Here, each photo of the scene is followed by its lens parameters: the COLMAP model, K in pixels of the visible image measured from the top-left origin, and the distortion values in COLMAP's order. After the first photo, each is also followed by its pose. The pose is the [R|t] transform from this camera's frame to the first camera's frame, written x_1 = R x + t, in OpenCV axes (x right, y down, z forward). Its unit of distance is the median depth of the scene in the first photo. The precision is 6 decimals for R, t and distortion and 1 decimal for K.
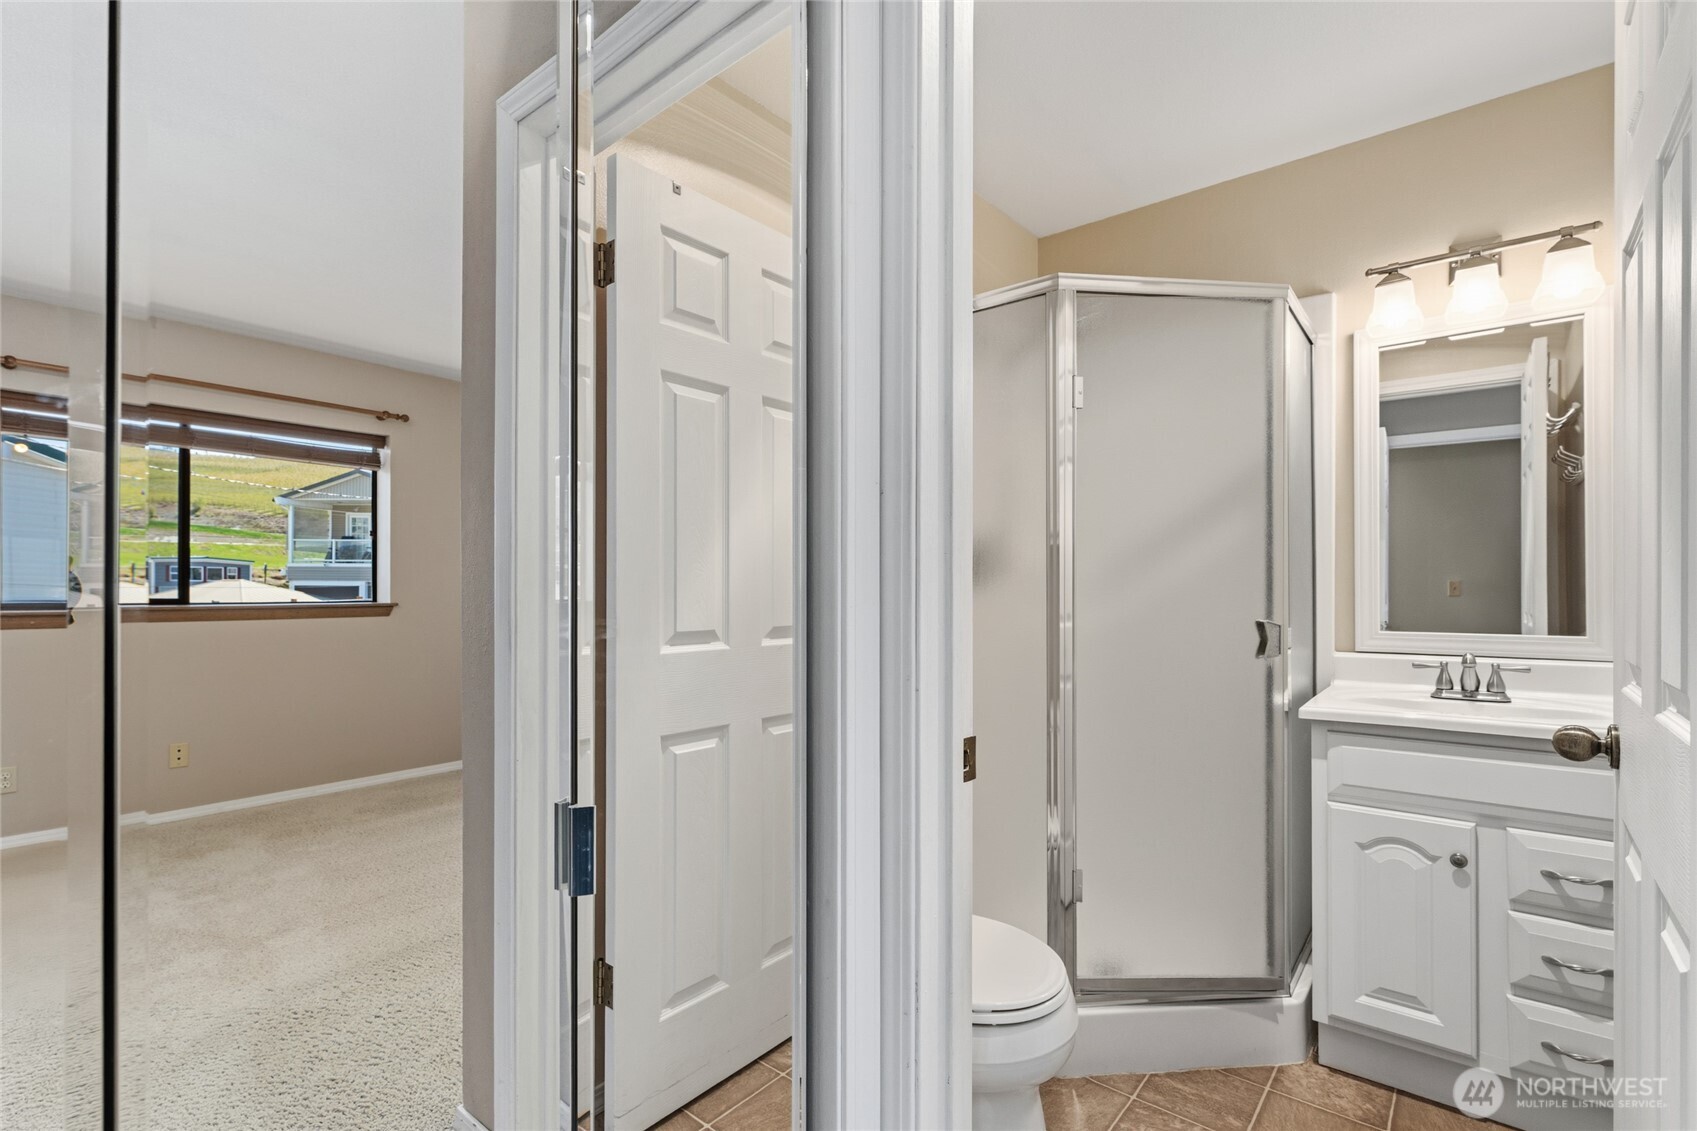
lens RADIAL K [[767.5, 0, 847.9], [0, 767.5, 598.6], [0, 0, 1]] dist [0.000366, -0.000474]
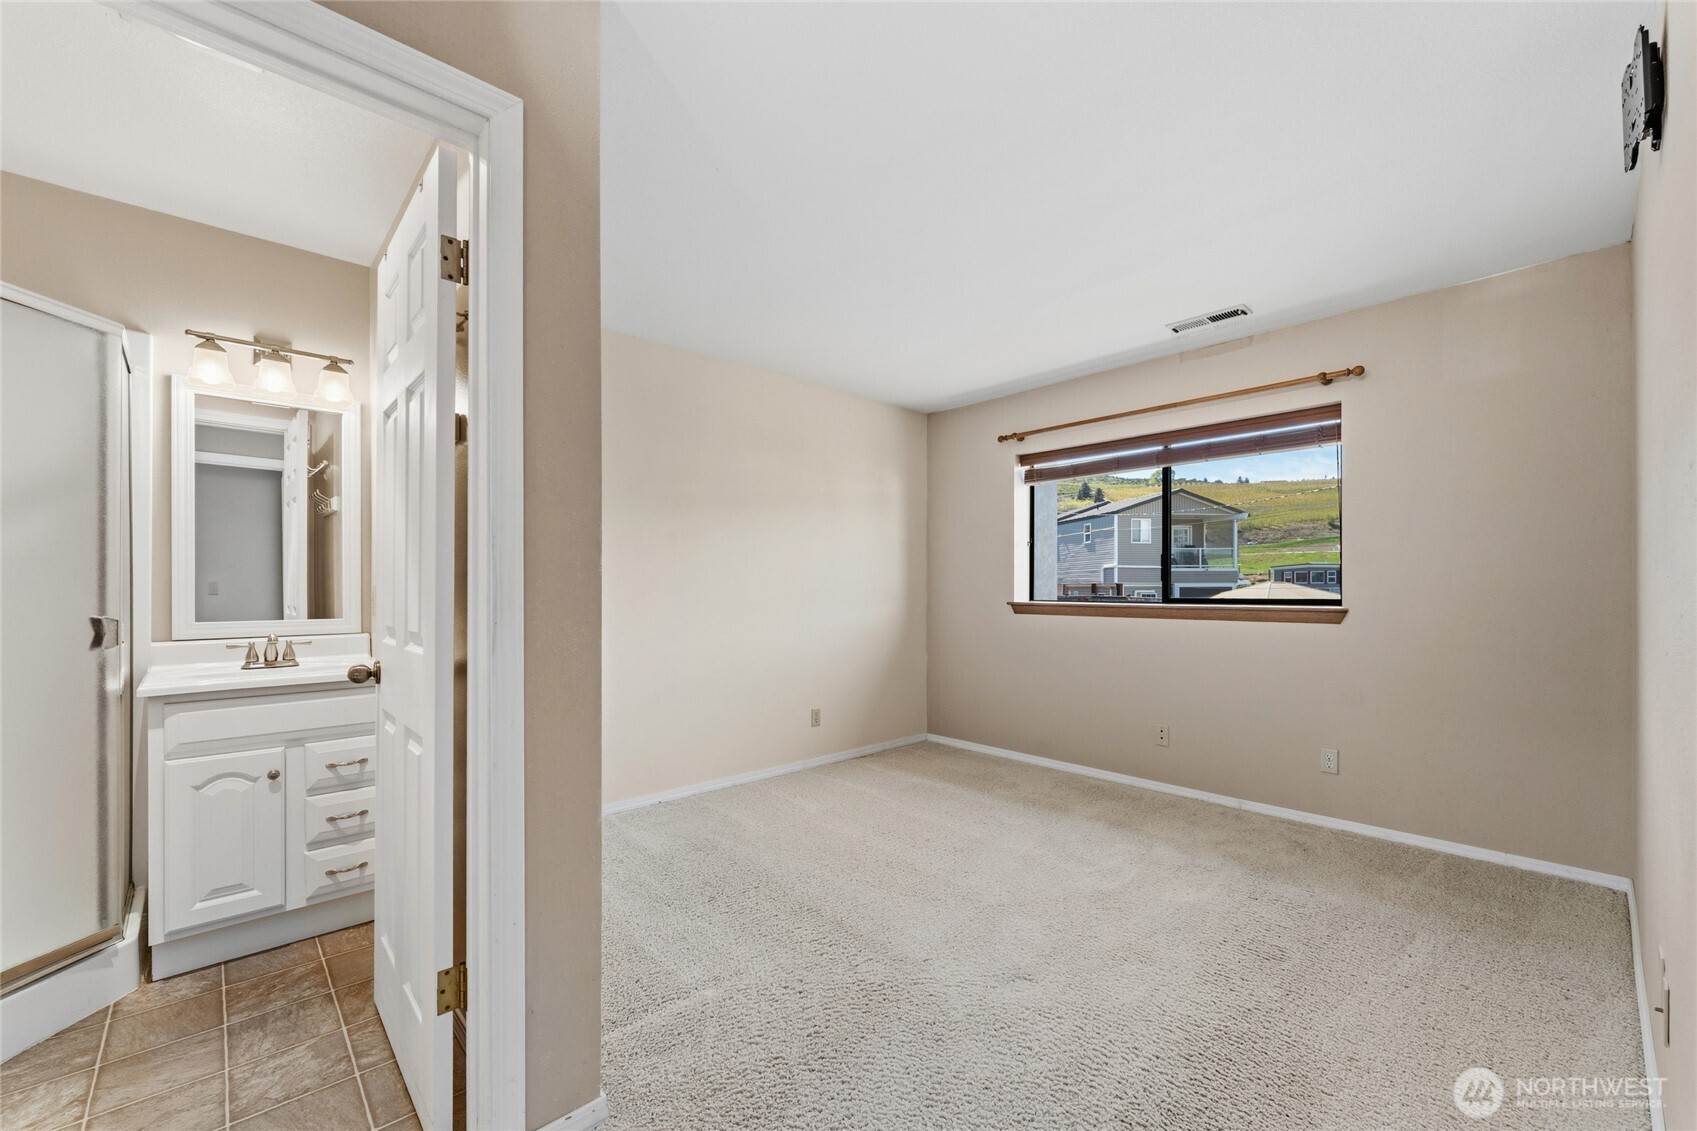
lens RADIAL K [[675.7, 0, 847.3], [0, 675.7, 568.2], [0, 0, 1]] dist [-0.000597, 0.000249]
pose [[0.121826, 0.028638, 0.992138, -0.310865], [0.011231, 0.999480, -0.030229, -0.000928], [-0.992488, 0.014825, 0.121442, -0.213859]]
